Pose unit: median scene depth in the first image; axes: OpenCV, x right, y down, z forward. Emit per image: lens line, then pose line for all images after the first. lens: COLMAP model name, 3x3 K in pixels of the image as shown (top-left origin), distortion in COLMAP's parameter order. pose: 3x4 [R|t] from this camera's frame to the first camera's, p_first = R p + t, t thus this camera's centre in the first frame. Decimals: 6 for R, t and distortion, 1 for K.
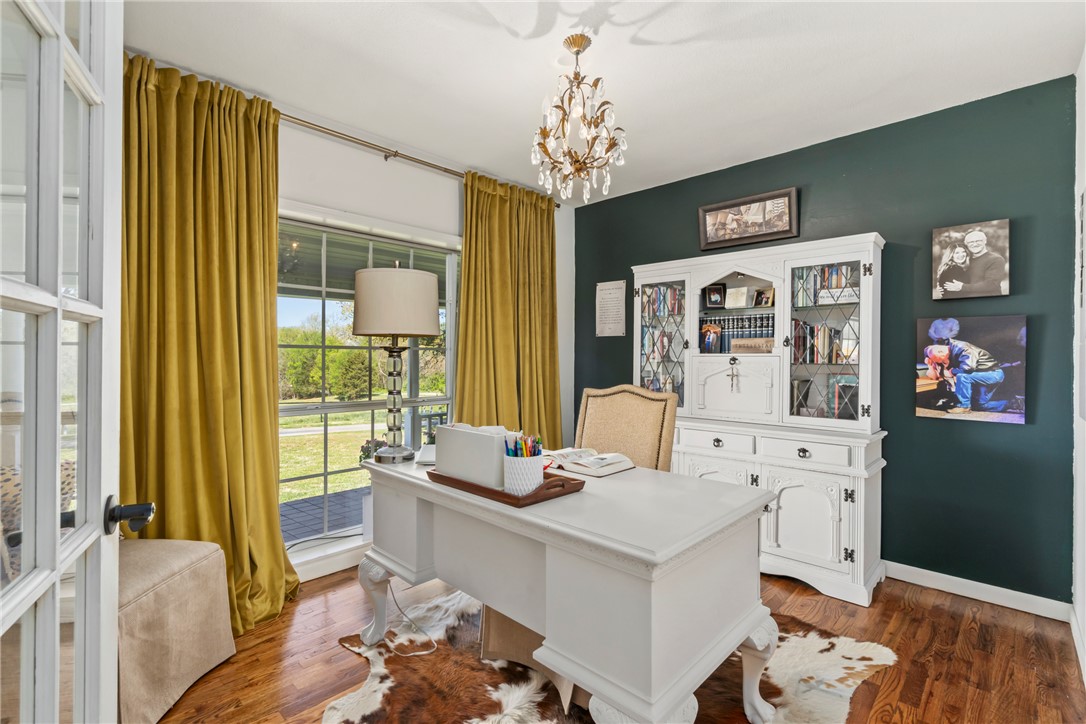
lens RADIAL K [[493.6, 0, 541.2], [0, 493.6, 360.9], [0, 0, 1]] dist [-0.001313, -0.000316]
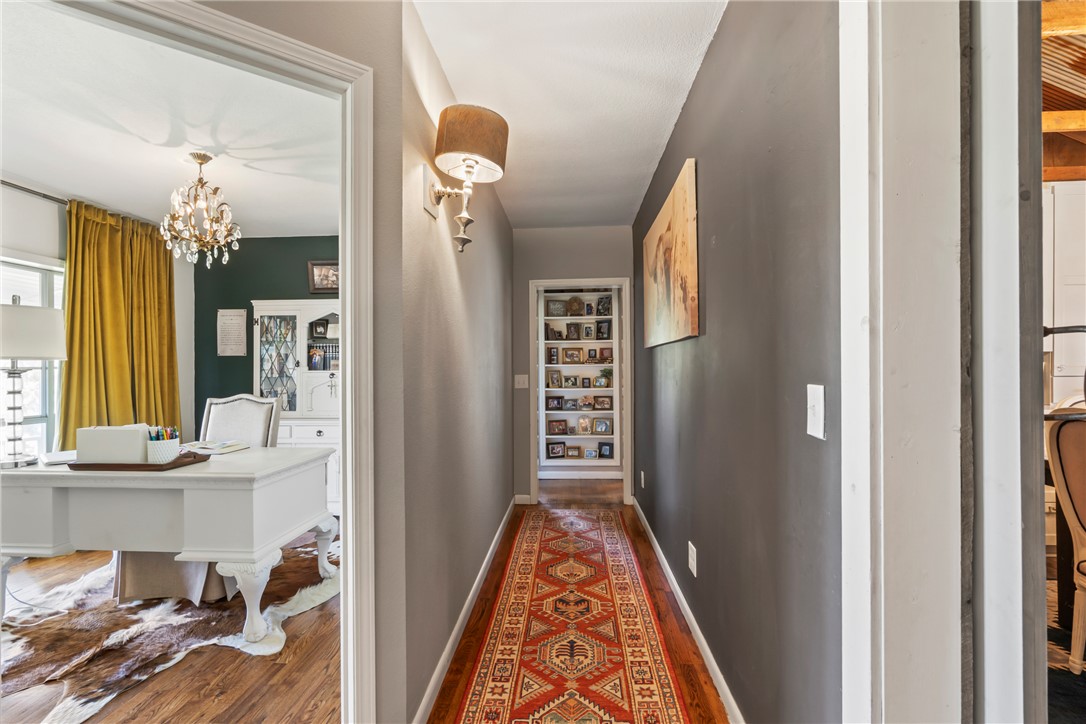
lens RADIAL K [[493.6, 0, 539.5], [0, 493.6, 368.6], [0, 0, 1]] dist [-0.001313, -0.000316]
pose [[0.771291, -0.006612, 0.636448, -0.053894], [0.013633, 0.999888, -0.006133, -0.003322], [-0.636336, 0.013407, 0.771295, -0.467156]]
